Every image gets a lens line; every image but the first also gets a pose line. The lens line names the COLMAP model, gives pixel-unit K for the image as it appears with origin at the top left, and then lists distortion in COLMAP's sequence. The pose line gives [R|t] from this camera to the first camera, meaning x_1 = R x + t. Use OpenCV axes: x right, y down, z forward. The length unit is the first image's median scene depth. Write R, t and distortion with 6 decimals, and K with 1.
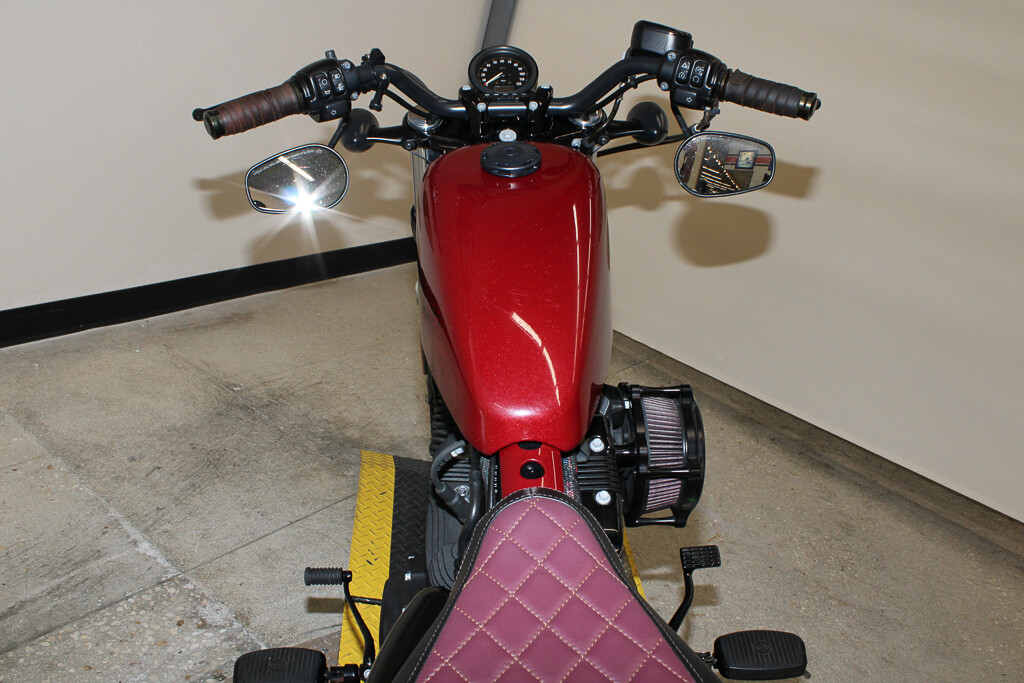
lens RADIAL K [[951.2, 0, 506.9], [0, 951.2, 313.0], [0, 0, 1]] dist [-0.133369, 0.143038]
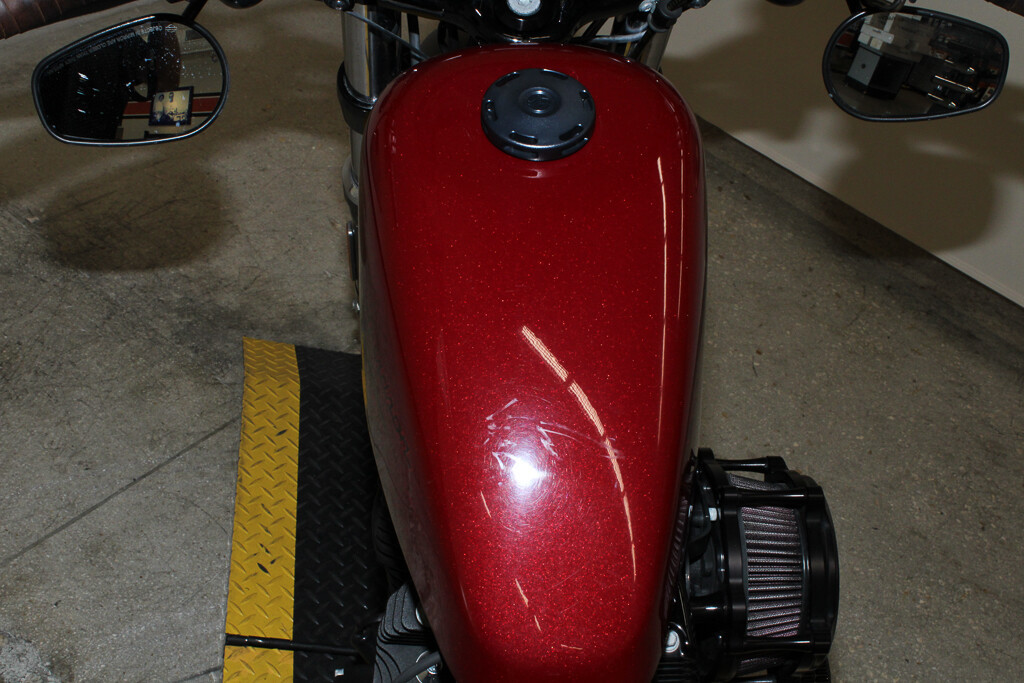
lens RADIAL K [[1425.9, 0, 512.0], [0, 1425.9, 341.5], [0, 0, 1]] dist [-0.032296, 0.088400]
pose [[0.998562, 0.025811, 0.046988, -0.025737], [-0.038445, 0.955615, 0.292101, -0.157540], [-0.037363, -0.293487, 0.955233, 0.114789]]
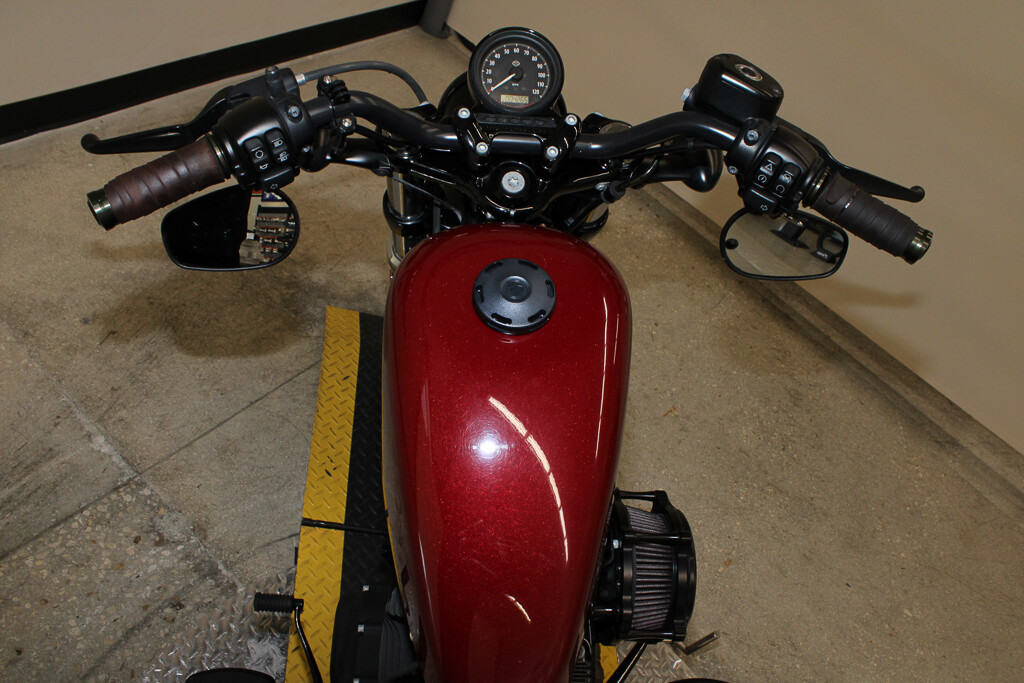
lens RADIAL K [[860.3, 0, 512.0], [0, 860.3, 341.5], [0, 0, 1]] dist [-0.154806, 0.142422]
pose [[0.994057, 0.088762, 0.063029, -0.020959], [-0.106688, 0.909498, 0.401785, -0.228218], [-0.021661, -0.406122, 0.913562, 0.217503]]
